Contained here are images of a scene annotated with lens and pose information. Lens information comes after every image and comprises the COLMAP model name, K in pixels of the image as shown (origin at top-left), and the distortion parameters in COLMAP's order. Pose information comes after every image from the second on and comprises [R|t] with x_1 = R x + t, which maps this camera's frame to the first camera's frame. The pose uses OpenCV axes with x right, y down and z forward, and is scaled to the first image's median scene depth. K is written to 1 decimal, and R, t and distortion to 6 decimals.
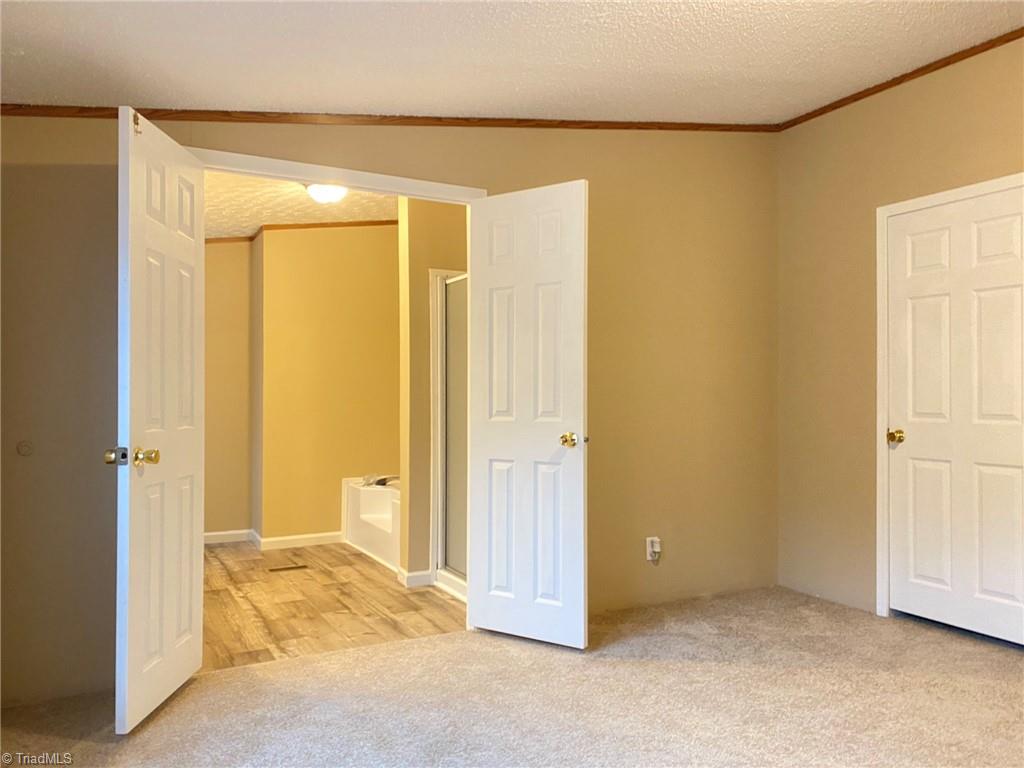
lens RADIAL K [[779.2, 0, 511.9], [0, 779.2, 380.5], [0, 0, 1]] dist [-0.005483, 0.002905]
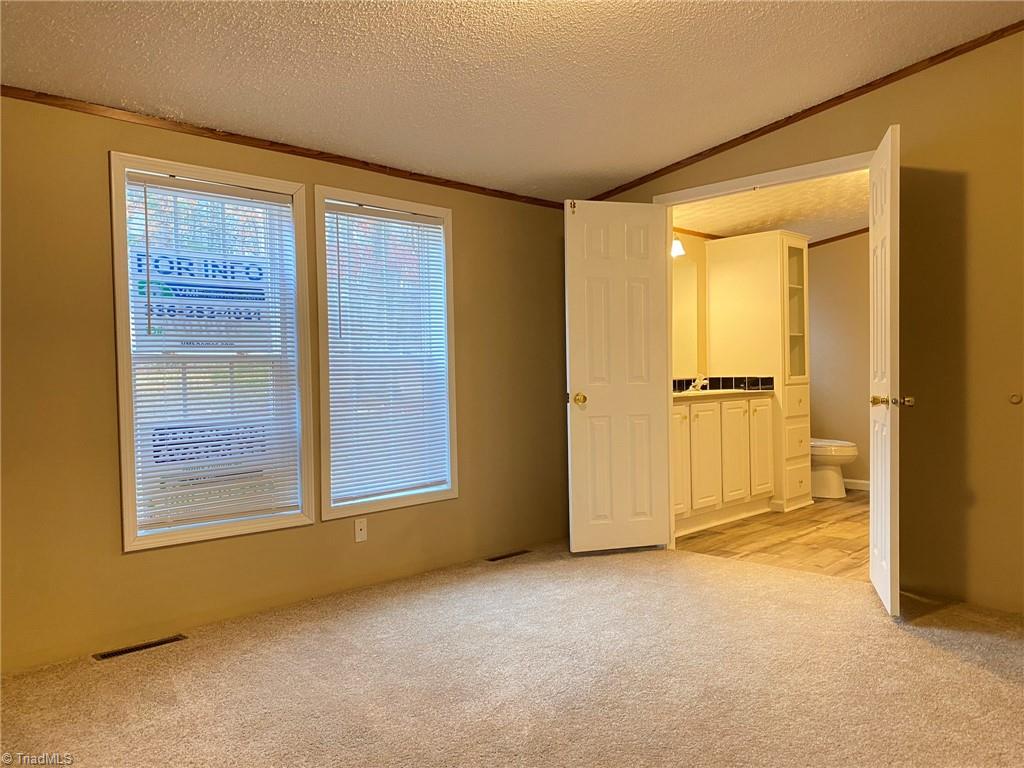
lens RADIAL K [[779.2, 0, 514.4], [0, 779.2, 381.6], [0, 0, 1]] dist [-0.005483, 0.002905]
pose [[0.319270, 0.021975, -0.947409, 0.884285], [0.025476, 0.999171, 0.031761, 0.000331], [0.947321, -0.034277, 0.318446, 0.237664]]
